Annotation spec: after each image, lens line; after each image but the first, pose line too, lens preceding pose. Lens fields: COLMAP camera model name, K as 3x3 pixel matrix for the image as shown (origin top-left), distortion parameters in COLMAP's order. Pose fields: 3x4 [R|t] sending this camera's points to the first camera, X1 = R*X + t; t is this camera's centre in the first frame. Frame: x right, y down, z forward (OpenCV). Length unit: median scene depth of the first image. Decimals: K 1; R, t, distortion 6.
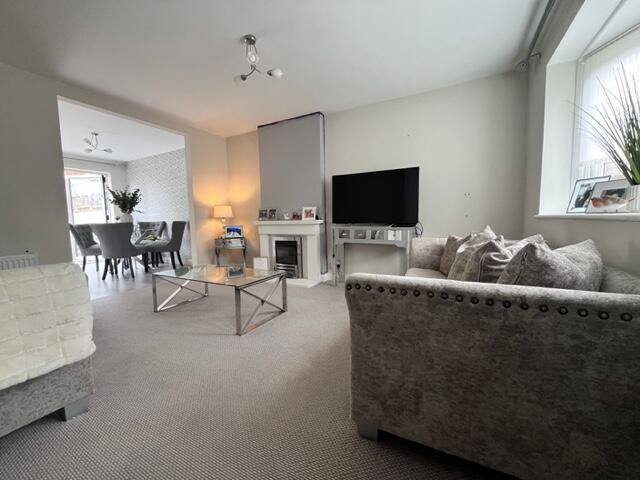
lens RADIAL K [[259.3, 0, 319.3], [0, 259.3, 240.0], [0, 0, 1]] dist [-0.003210, -0.000220]
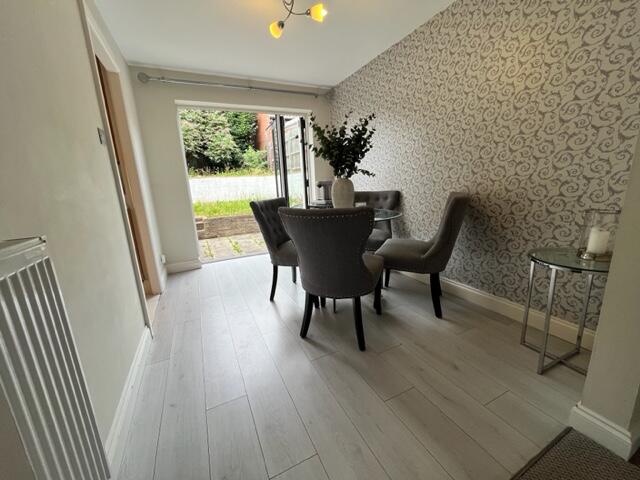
lens RADIAL K [[259.3, 0, 320.6], [0, 259.3, 239.4], [0, 0, 1]] dist [-0.003210, -0.000220]
pose [[0.814041, 0.107550, -0.570763, -0.497284], [-0.014681, 0.986202, 0.164893, -0.067931], [0.580622, -0.125850, 0.804388, 0.584913]]
